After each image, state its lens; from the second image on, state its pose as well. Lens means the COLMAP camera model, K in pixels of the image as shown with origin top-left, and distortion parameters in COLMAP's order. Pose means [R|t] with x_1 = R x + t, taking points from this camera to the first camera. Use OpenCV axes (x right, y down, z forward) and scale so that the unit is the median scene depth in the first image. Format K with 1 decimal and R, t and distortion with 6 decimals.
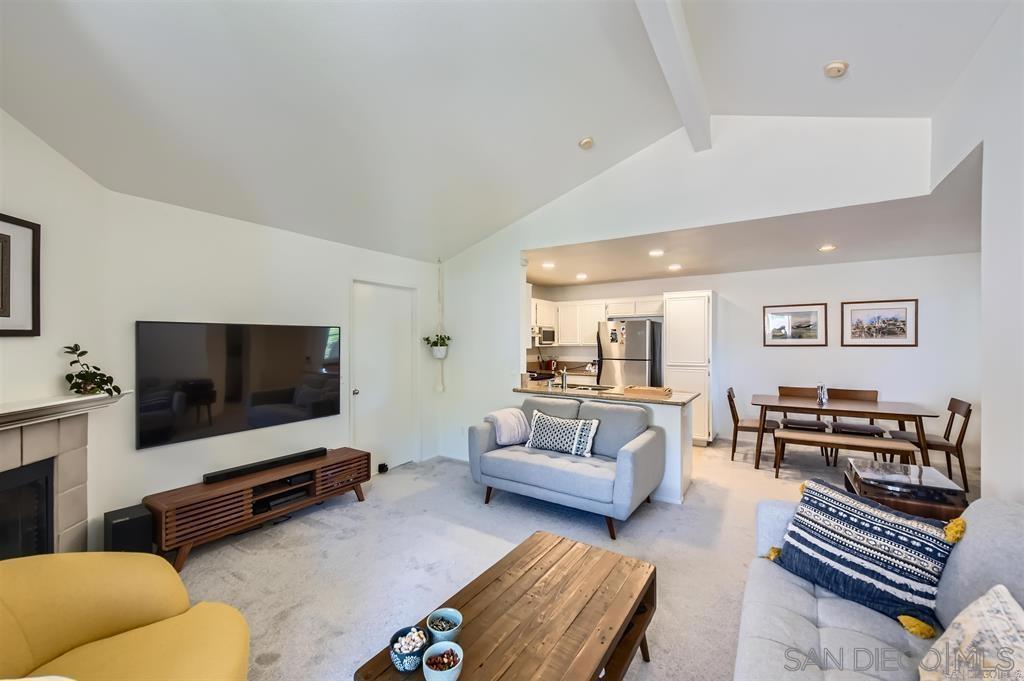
lens RADIAL K [[404.6, 0, 510.7], [0, 404.6, 344.5], [0, 0, 1]] dist [0.003001, 0.000107]
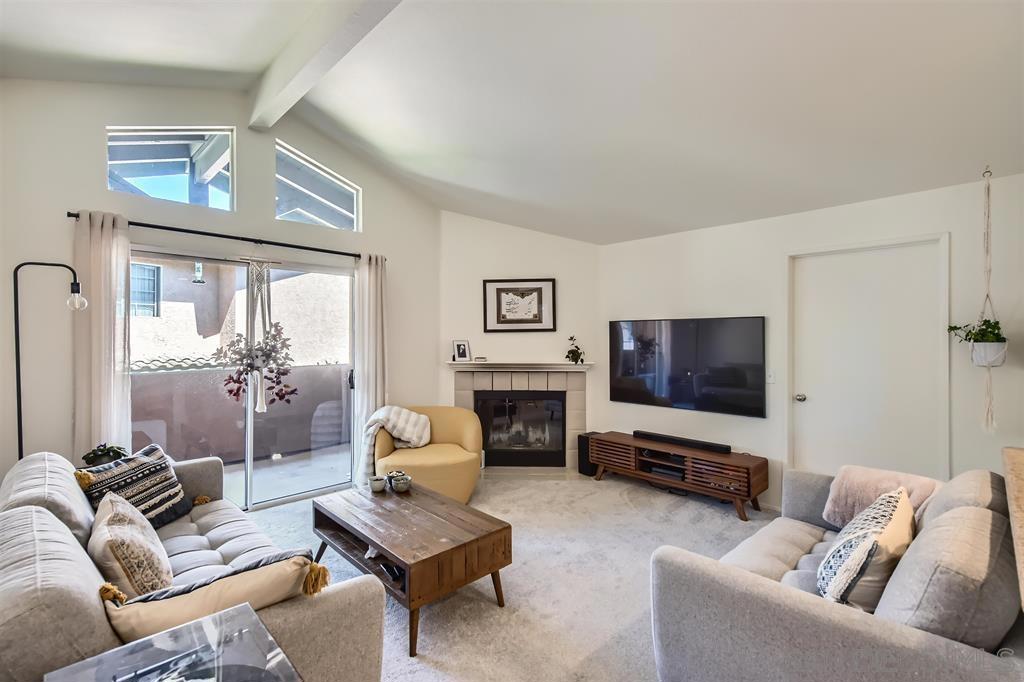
lens RADIAL K [[456.1, 0, 506.9], [0, 456.1, 338.2], [0, 0, 1]] dist [0.009694, -0.001037]
pose [[-0.213825, 0.004883, -0.976860, 0.508036], [-0.005514, 0.999966, 0.006206, 0.000188], [0.976857, 0.006714, -0.213790, 0.534801]]
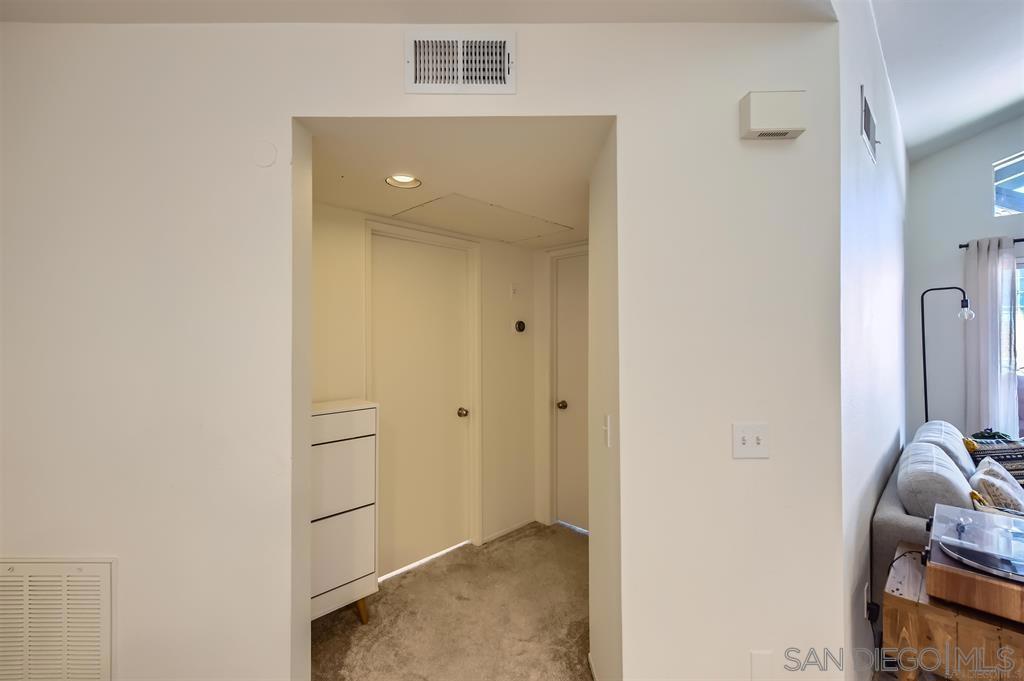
lens RADIAL K [[456.1, 0, 506.9], [0, 456.1, 337.7], [0, 0, 1]] dist [0.009694, -0.001037]
pose [[-0.979986, 0.007399, 0.198929, 0.632589], [0.006484, 0.999965, -0.005250, -0.001415], [-0.198961, -0.003855, -0.980000, 0.747813]]
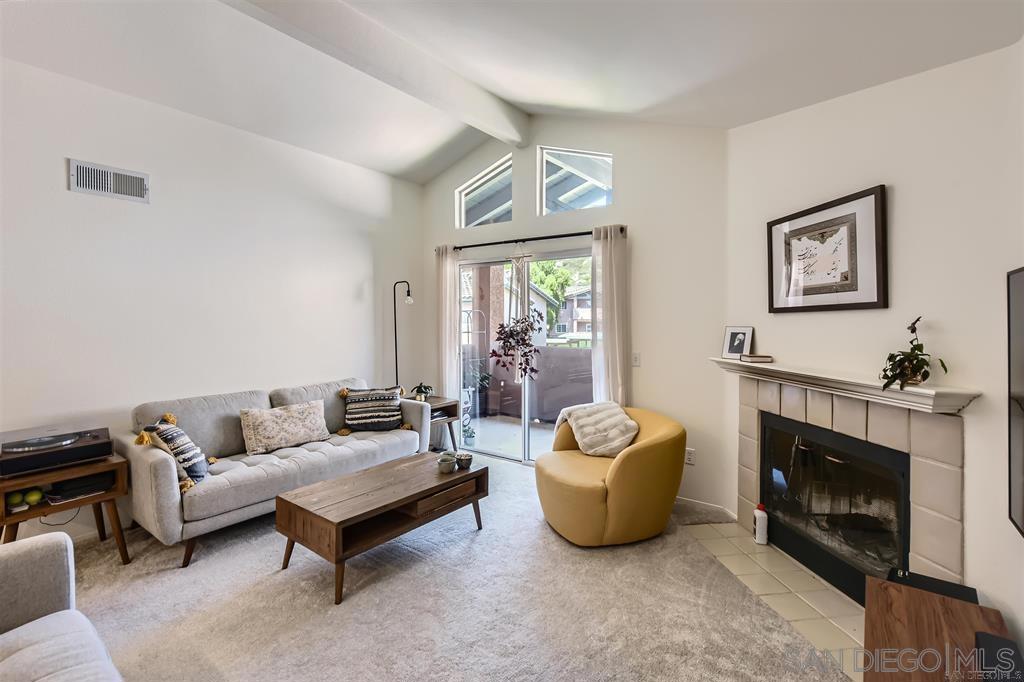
lens RADIAL K [[467.1, 0, 510.1], [0, 467.1, 322.0], [0, 0, 1]] dist [0.016388, -0.000493]
pose [[-0.997714, 0.002674, 0.067522, -0.172760], [0.003454, 0.999929, 0.011428, -0.002257], [-0.067487, 0.011635, -0.997652, 0.891919]]
